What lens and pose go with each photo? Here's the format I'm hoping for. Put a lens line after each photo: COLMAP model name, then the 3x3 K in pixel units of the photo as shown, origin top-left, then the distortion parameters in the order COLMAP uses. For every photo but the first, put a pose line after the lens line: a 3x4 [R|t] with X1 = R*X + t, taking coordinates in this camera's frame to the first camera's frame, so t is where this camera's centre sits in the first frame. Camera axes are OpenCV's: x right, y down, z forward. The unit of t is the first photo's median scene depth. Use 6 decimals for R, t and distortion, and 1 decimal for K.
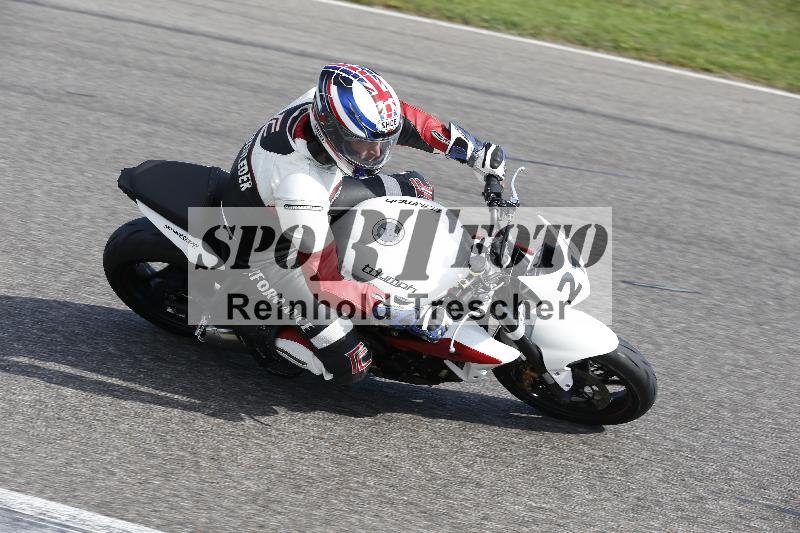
lens RADIAL K [[2930.4, 0, 400.0], [0, 2930.4, 266.5], [0, 0, 1]] dist [-1.152183, 1.098443]
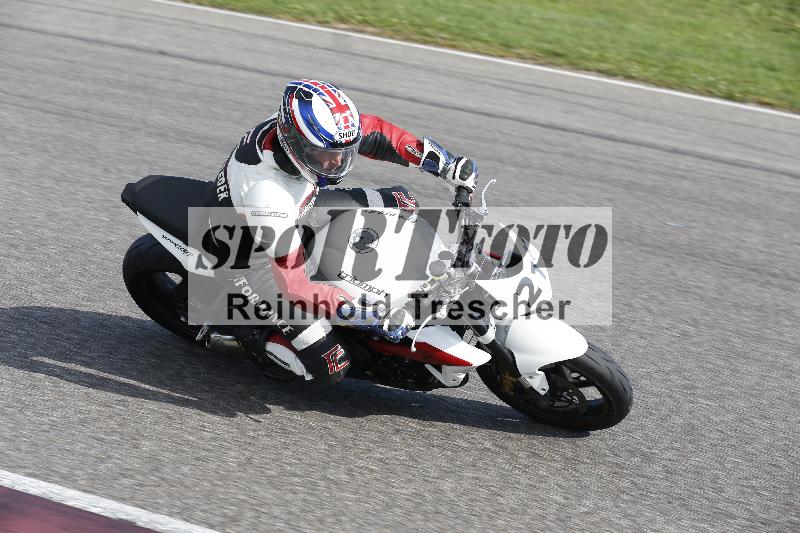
lens RADIAL K [[2930.4, 0, 400.0], [0, 2930.4, 266.5], [0, 0, 1]] dist [-1.152183, 1.098443]
pose [[0.991621, -0.000969, -0.129181, 0.145938], [-0.003421, 0.999424, -0.033756, 0.033366], [0.129139, 0.033915, 0.991046, -0.048311]]
